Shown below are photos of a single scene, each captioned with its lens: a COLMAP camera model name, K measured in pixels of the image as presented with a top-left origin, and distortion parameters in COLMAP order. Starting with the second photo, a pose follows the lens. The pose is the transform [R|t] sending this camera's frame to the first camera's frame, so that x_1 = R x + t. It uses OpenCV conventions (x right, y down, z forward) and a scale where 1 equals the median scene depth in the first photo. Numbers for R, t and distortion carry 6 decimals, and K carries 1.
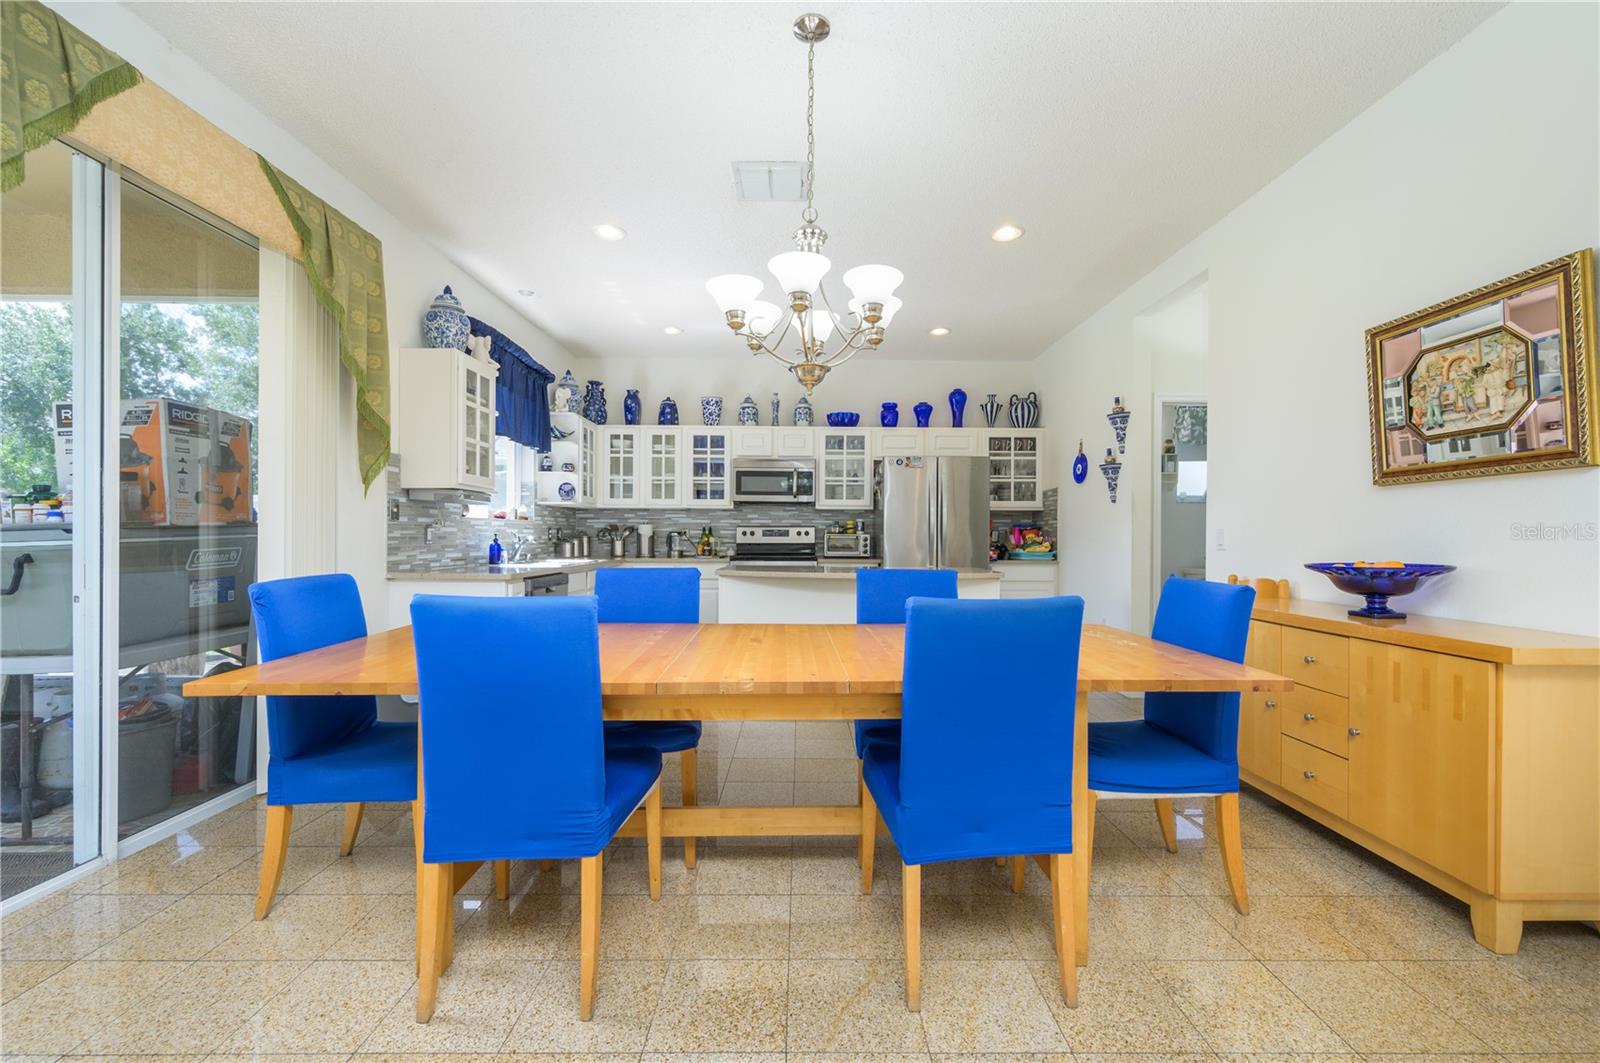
lens RADIAL K [[658.5, 0, 801.4], [0, 658.5, 536.5], [0, 0, 1]] dist [-0.001423, -0.000211]
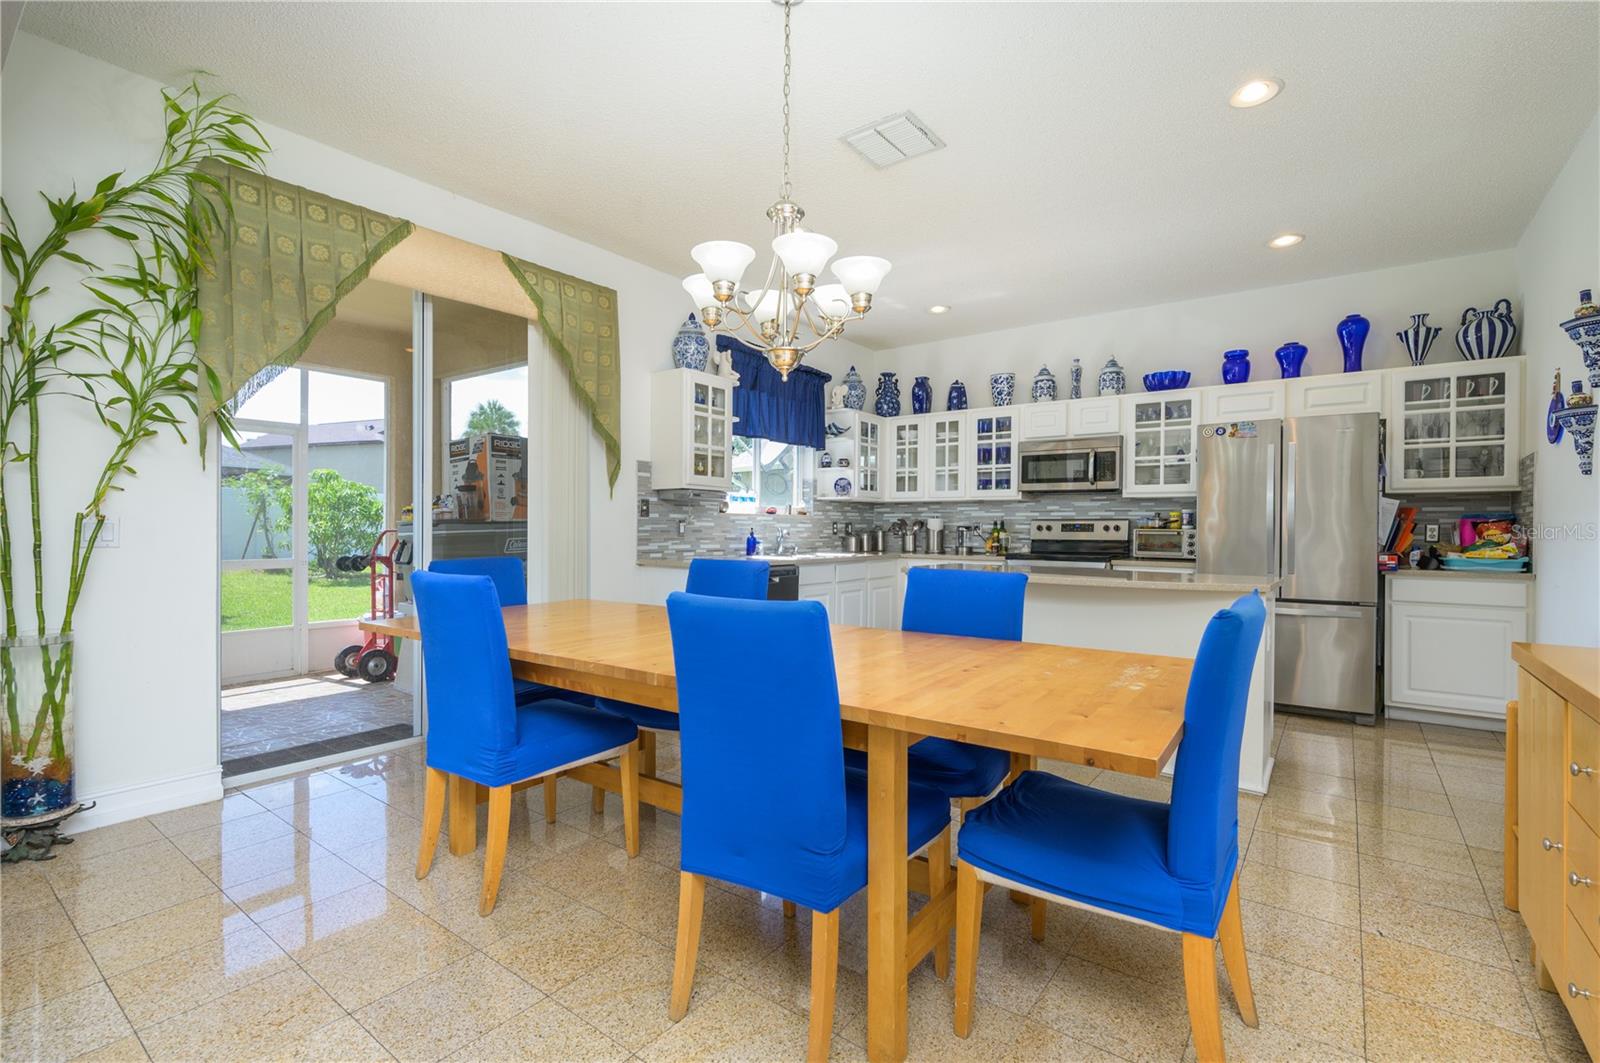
lens RADIAL K [[719.7, 0, 801.9], [0, 719.7, 535.2], [0, 0, 1]] dist [0.000778, -0.000302]
pose [[0.797418, 0.006953, -0.603387, 0.239324], [-0.004514, 0.999974, 0.005557, 0.000807], [0.603410, -0.001708, 0.797429, 0.068888]]
